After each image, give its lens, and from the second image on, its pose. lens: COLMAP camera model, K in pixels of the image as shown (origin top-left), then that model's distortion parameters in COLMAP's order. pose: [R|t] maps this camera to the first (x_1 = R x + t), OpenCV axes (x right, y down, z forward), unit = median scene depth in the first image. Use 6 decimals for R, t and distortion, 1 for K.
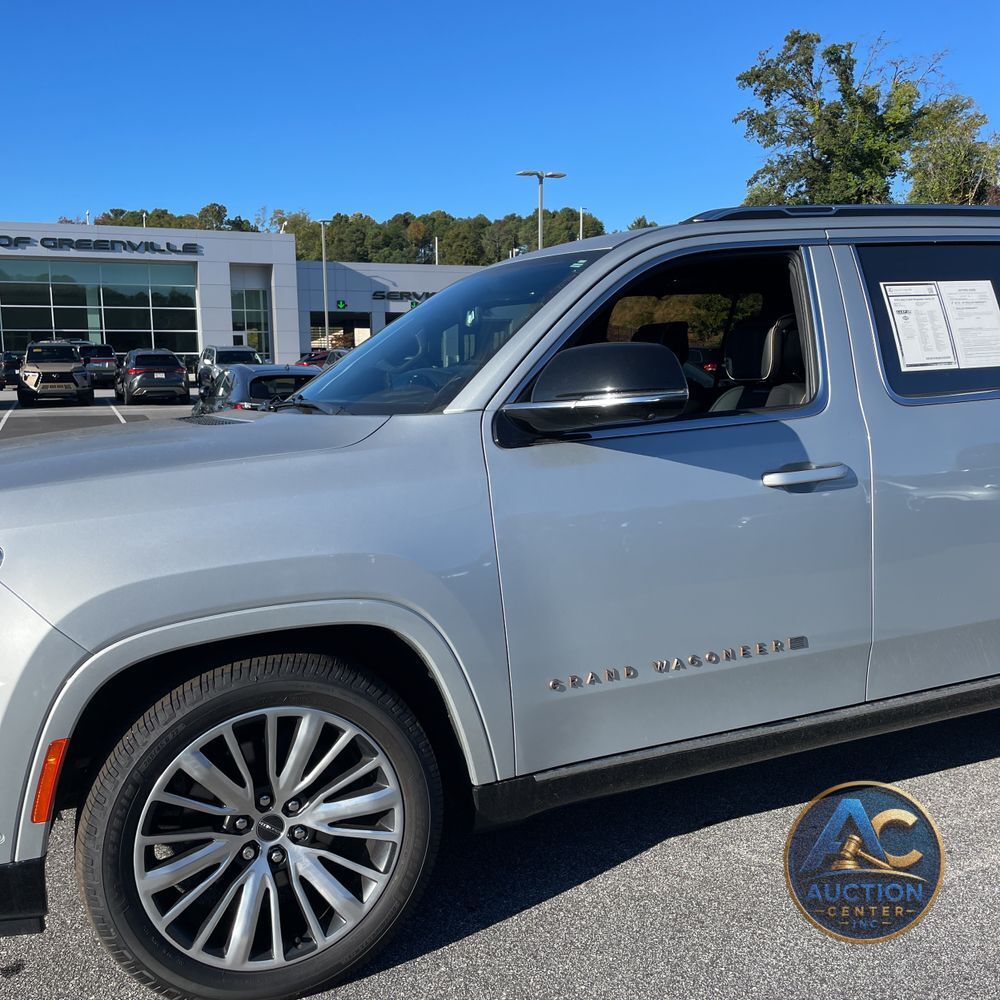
lens RADIAL K [[1013.5, 0, 493.2], [0, 1013.5, 520.7], [0, 0, 1]] dist [0.059107, 0.000000]
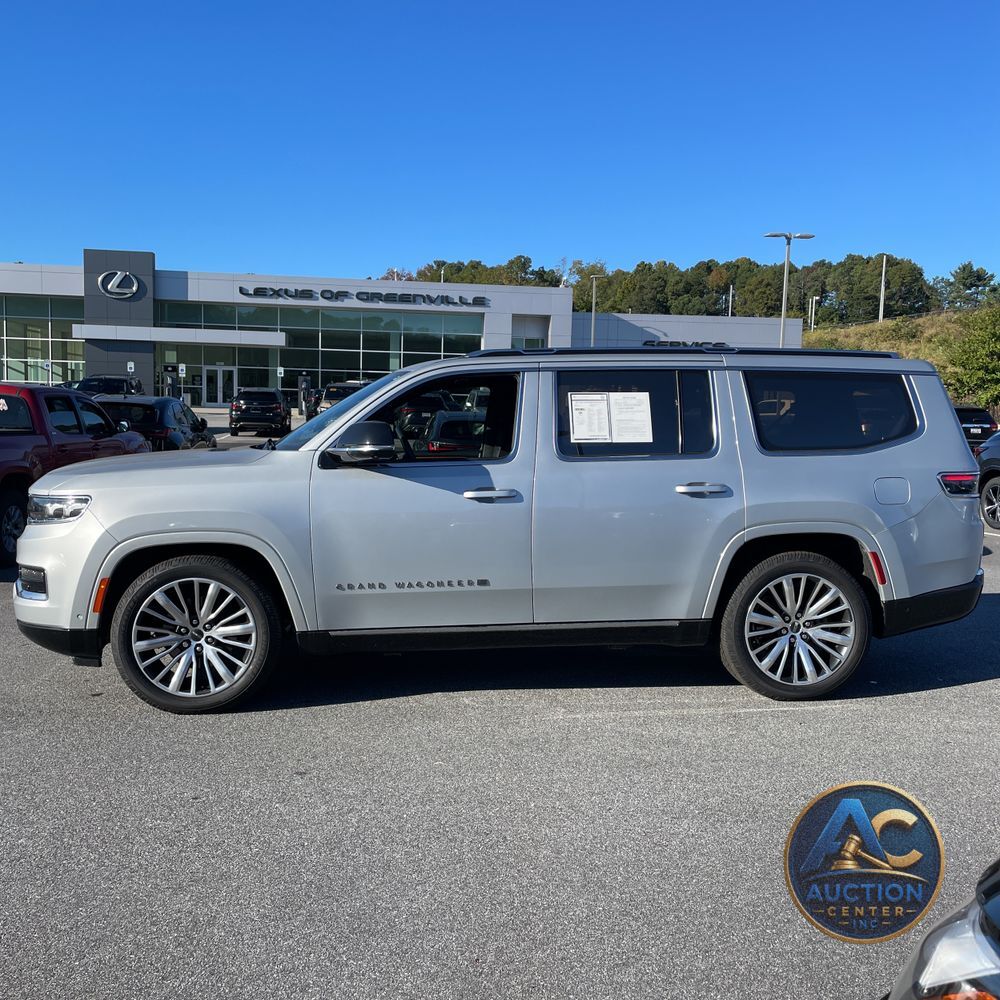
lens RADIAL K [[1013.5, 0, 500.5], [0, 1013.5, 508.2], [0, 0, 1]] dist [0.059107, 0.000000]
pose [[0.960101, 0.065062, -0.271979, 0.829656], [-0.079607, 0.995908, -0.042781, 0.060317], [0.268083, 0.062725, 0.961352, -0.795510]]
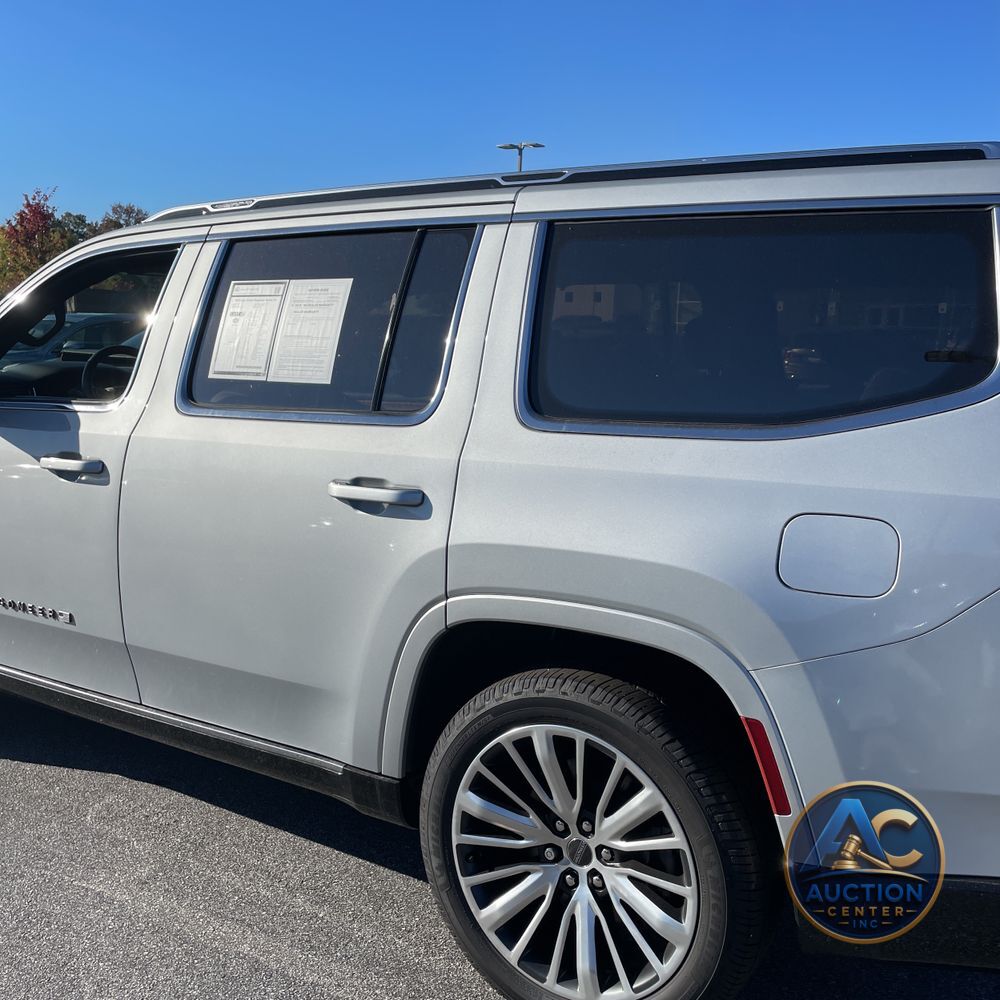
lens RADIAL K [[1013.5, 0, 523.9], [0, 1013.5, 508.1], [0, 0, 1]] dist [0.059107, 0.000000]
pose [[0.575252, 0.180769, -0.797751, 1.425950], [-0.155989, 0.981620, 0.109951, -0.189221], [0.802965, 0.061191, 0.592877, 0.737497]]
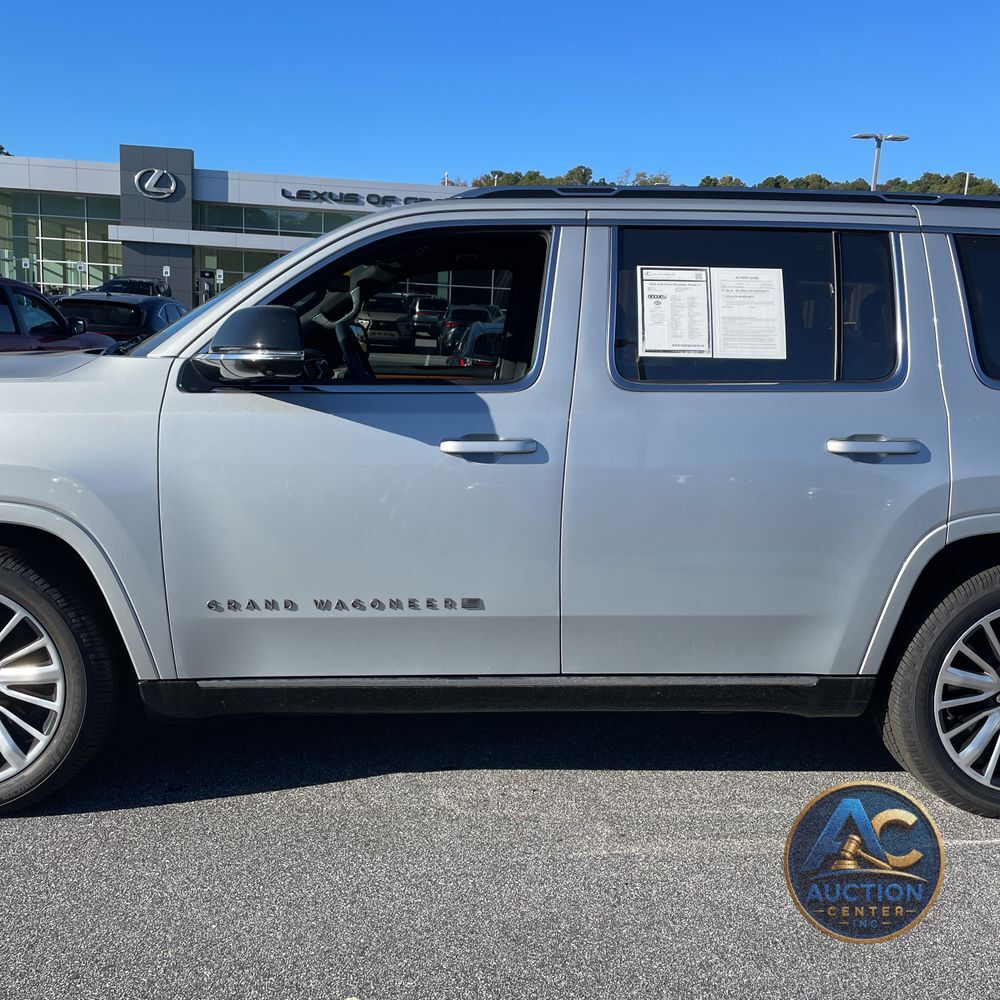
lens RADIAL K [[1013.5, 0, 512.3], [0, 1013.5, 510.8], [0, 0, 1]] dist [0.059107, 0.000000]
pose [[0.946531, 0.117442, -0.300476, 0.642561], [-0.110262, 0.993065, 0.040806, -0.023346], [0.303184, -0.005493, 0.952916, 0.014584]]
